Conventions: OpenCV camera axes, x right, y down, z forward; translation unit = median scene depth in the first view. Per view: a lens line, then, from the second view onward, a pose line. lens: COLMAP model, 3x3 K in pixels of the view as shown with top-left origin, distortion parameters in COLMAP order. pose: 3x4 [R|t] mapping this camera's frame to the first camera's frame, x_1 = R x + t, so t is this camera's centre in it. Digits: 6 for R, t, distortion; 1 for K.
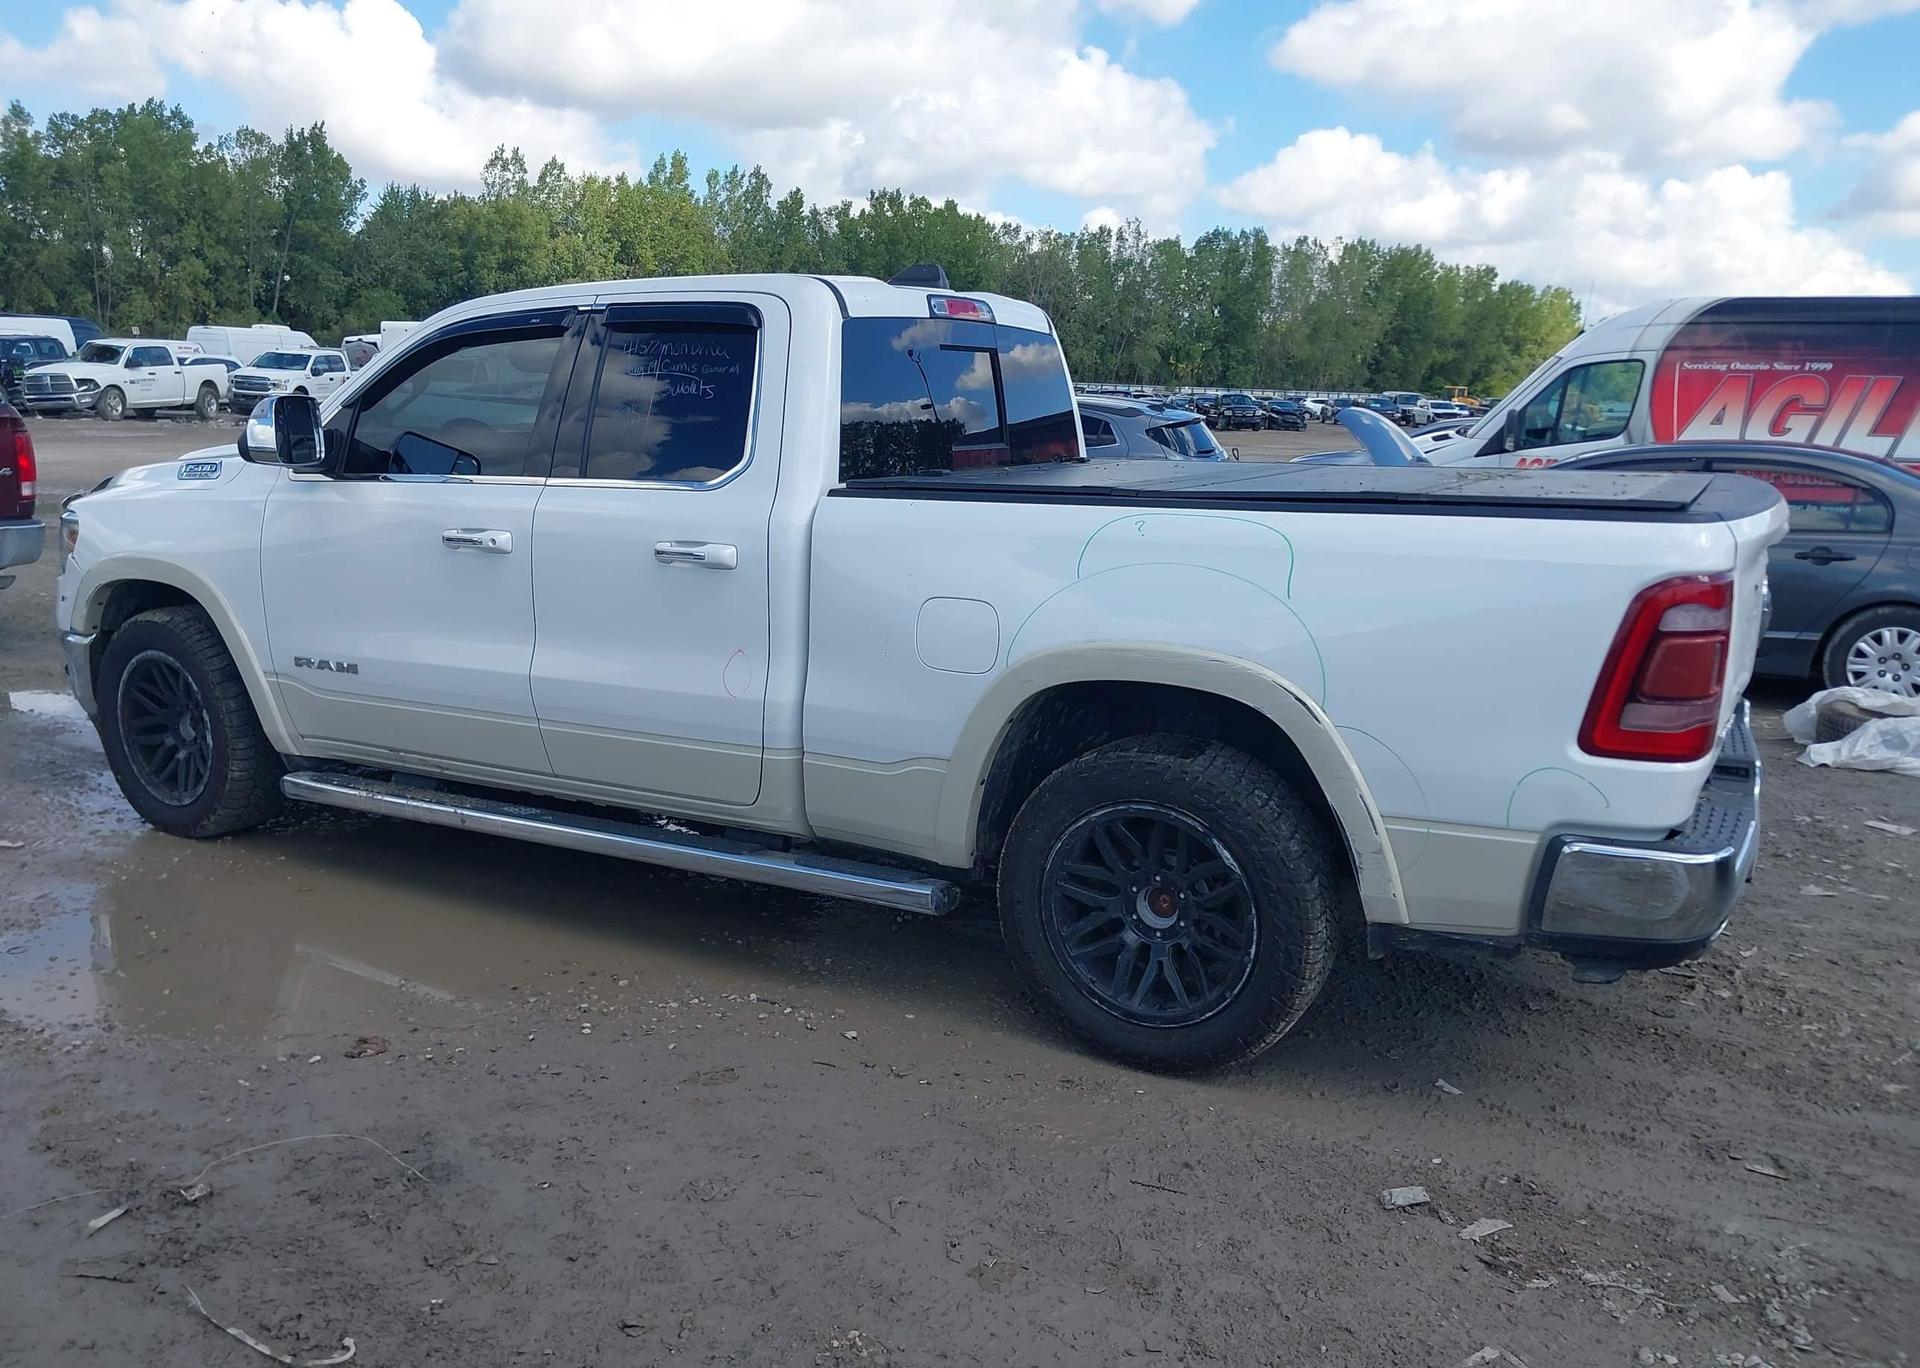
lens RADIAL K [[1480.9, 0, 956.3], [0, 1480.9, 736.9], [0, 0, 1]] dist [0.005828, 0.003327]
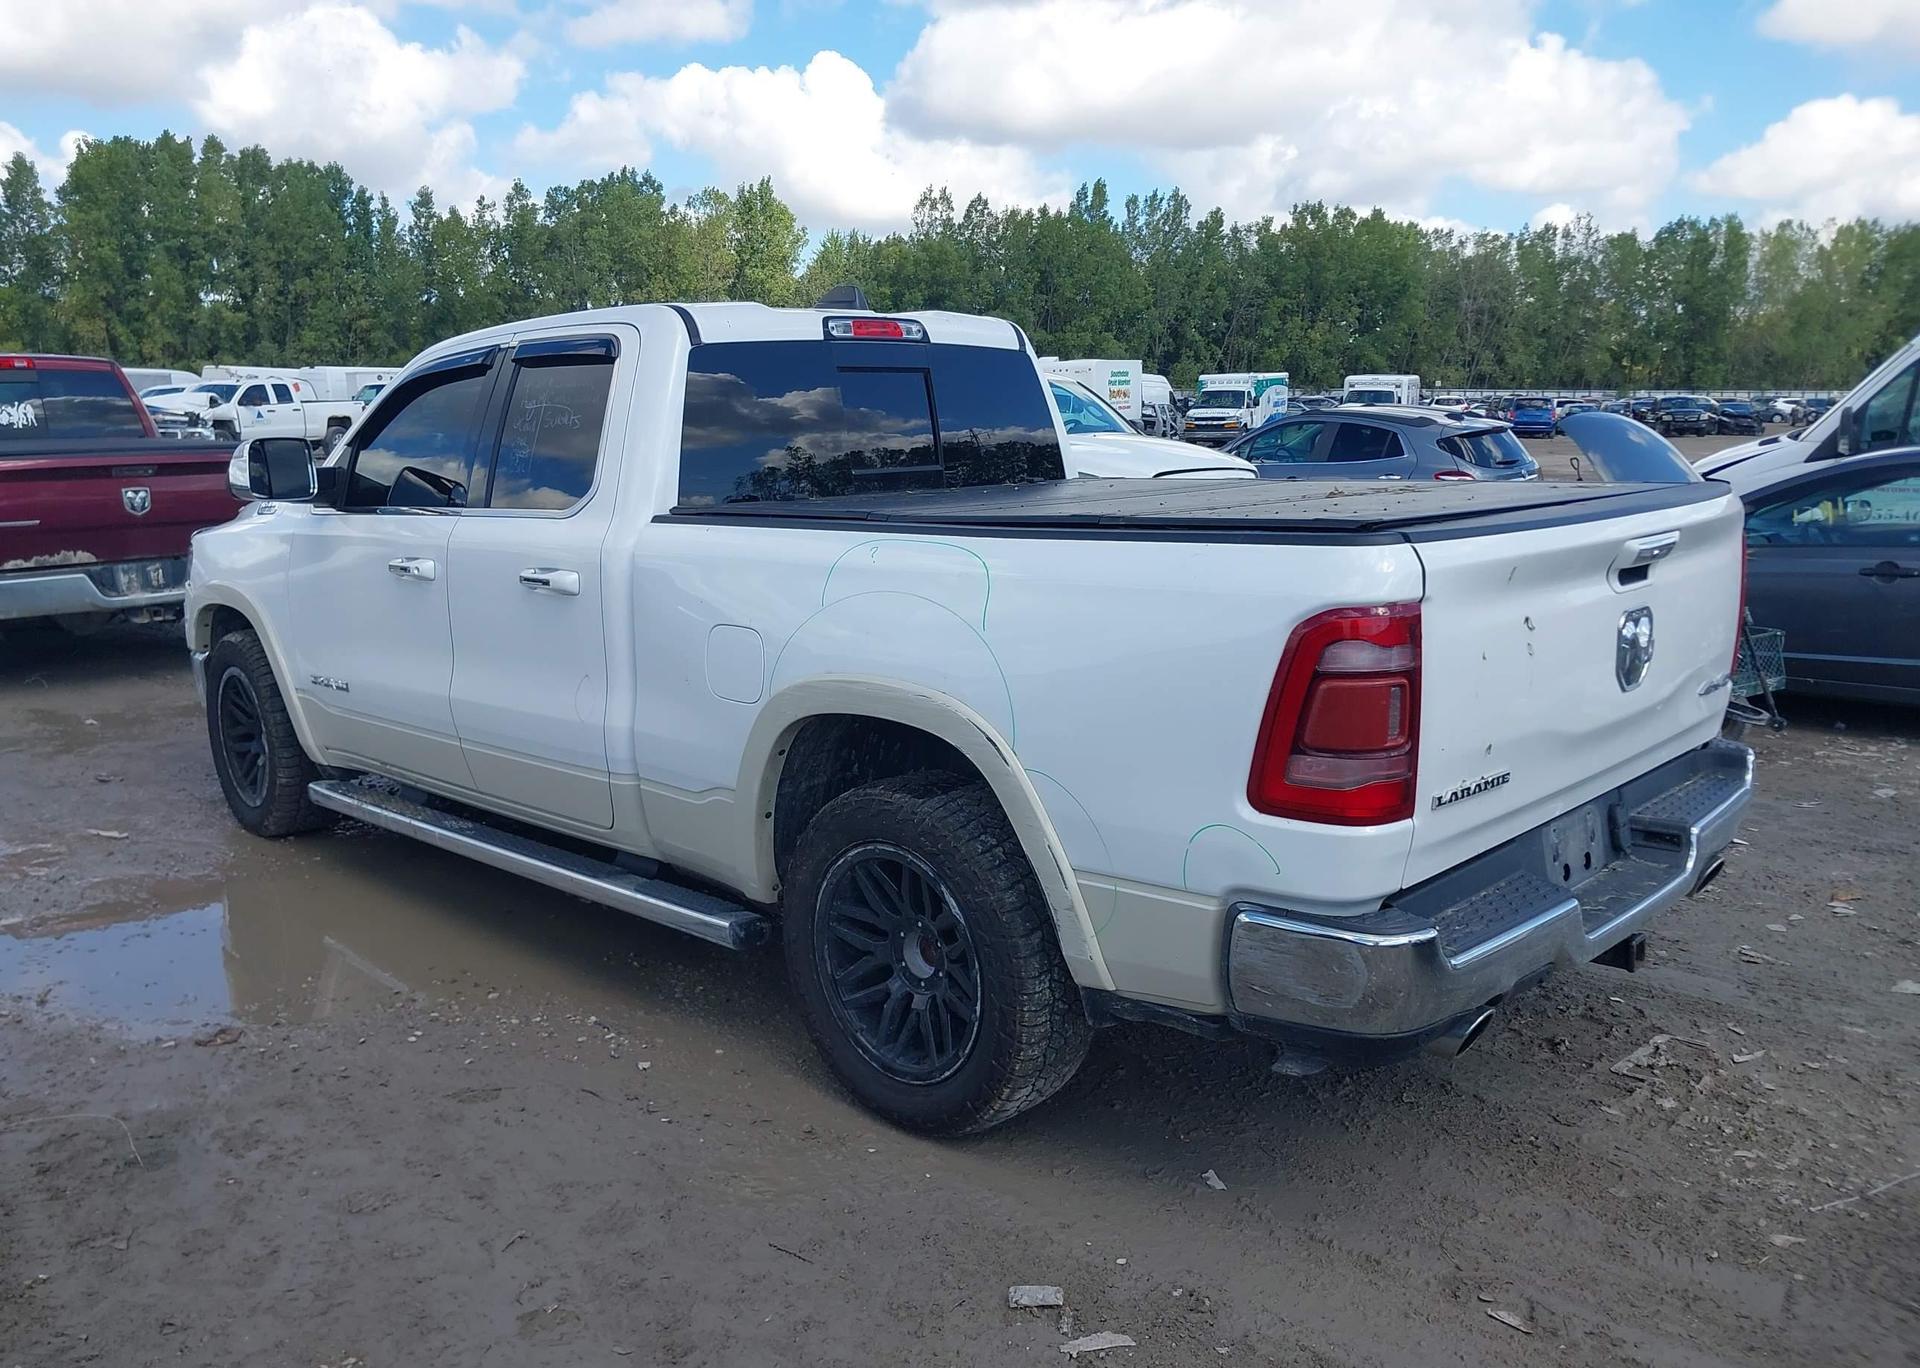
lens RADIAL K [[1478.8, 0, 966.9], [0, 1478.8, 732.7], [0, 0, 1]] dist [0.039841, -0.049462]
pose [[0.964097, 0.024931, -0.264376, 0.296543], [-0.029269, 0.999494, -0.012481, -0.011069], [0.263931, 0.019771, 0.964339, 0.069394]]
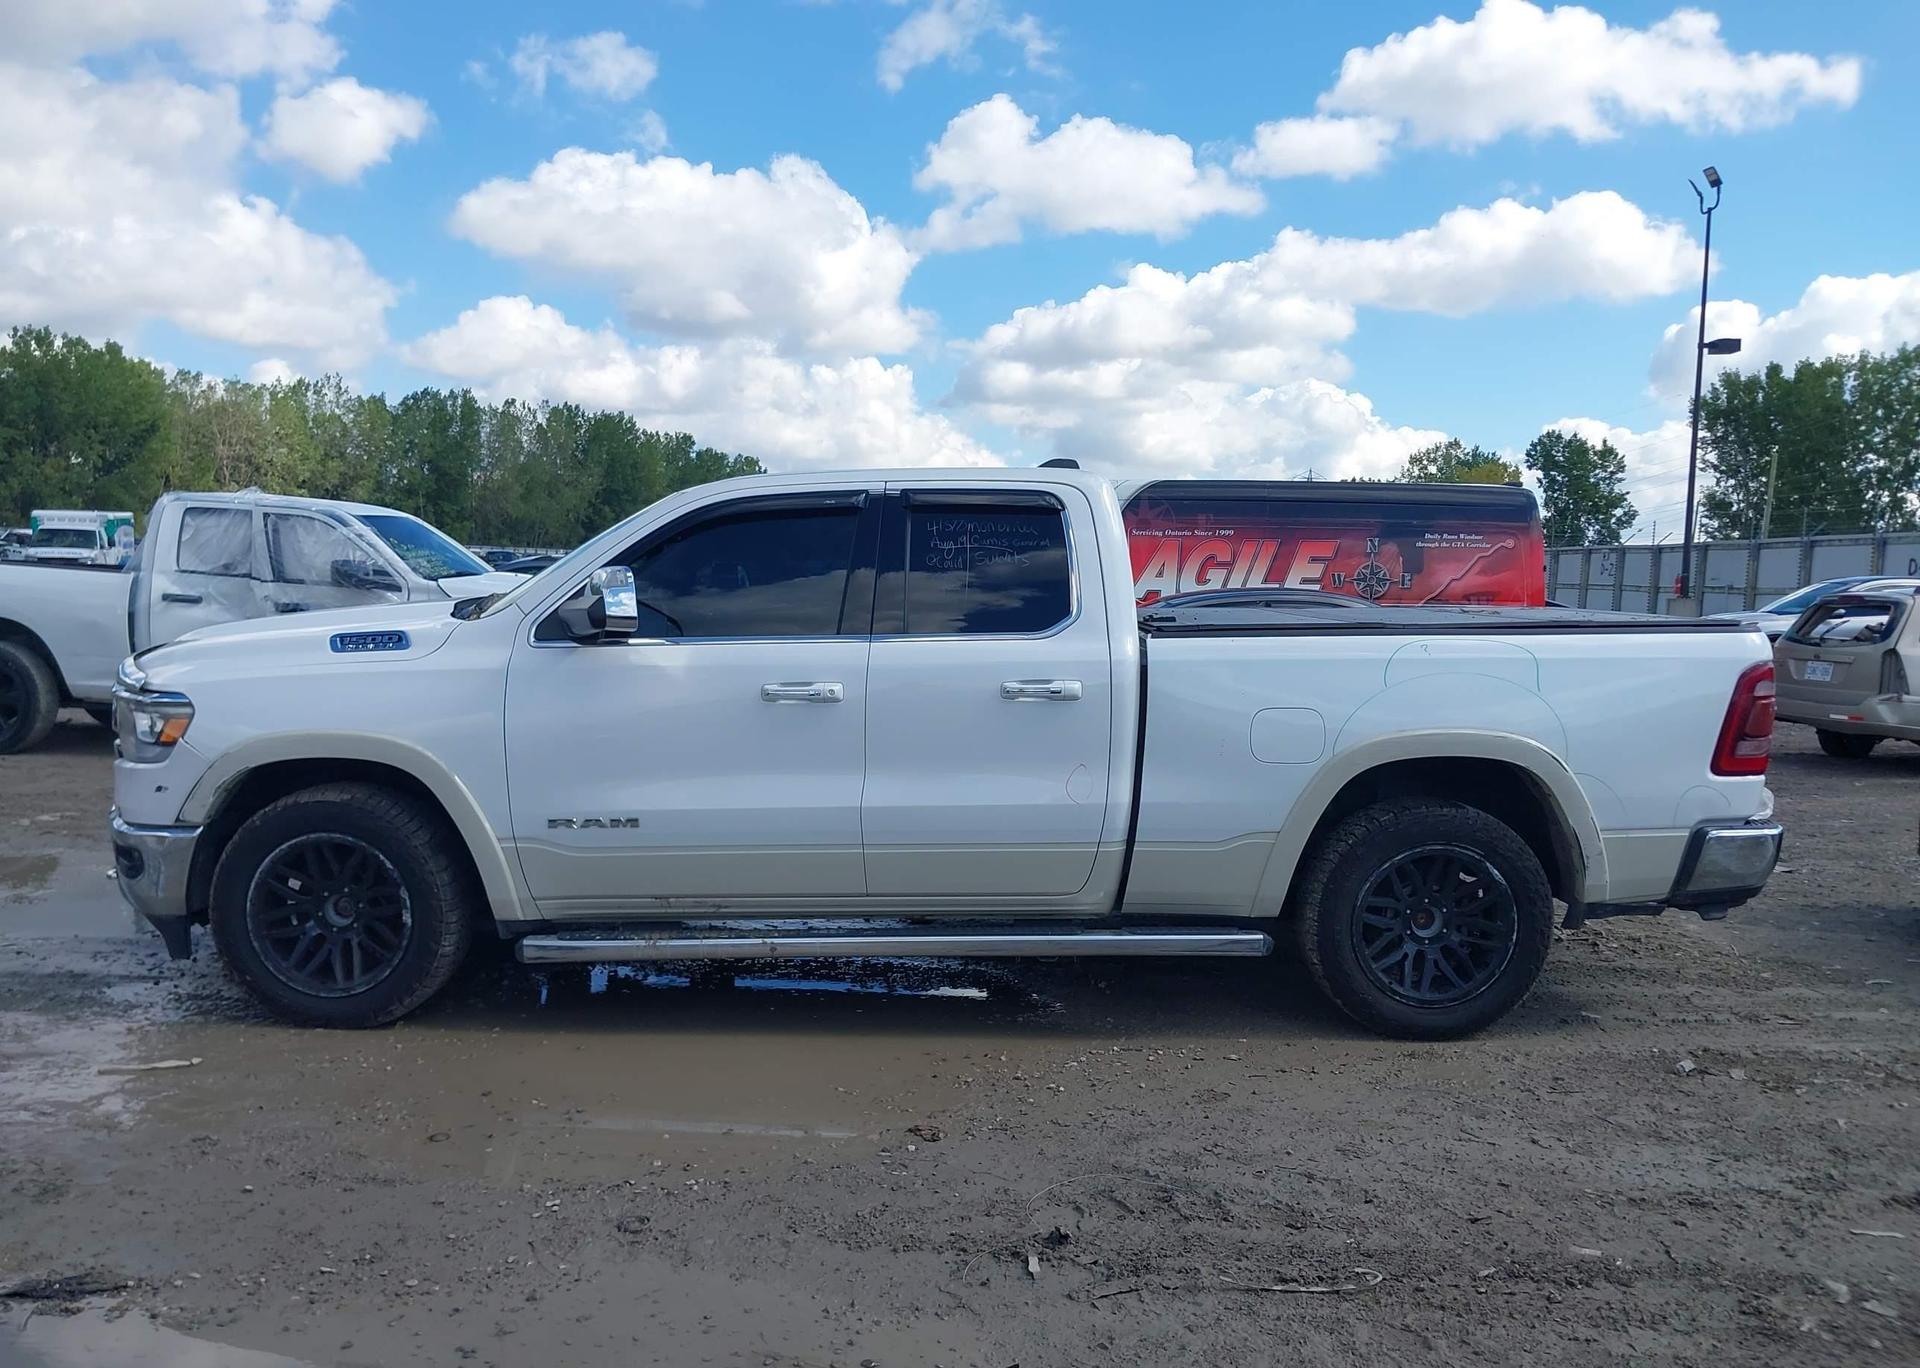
lens RADIAL K [[1484.1, 0, 960.0], [0, 1484.1, 684.0], [0, 0, 1]] dist [0.050237, -0.091248]
pose [[0.872979, -0.047659, 0.485424, -0.631750], [0.114086, 0.987560, -0.108212, -0.002502], [-0.474228, 0.149847, 0.867556, -0.026914]]
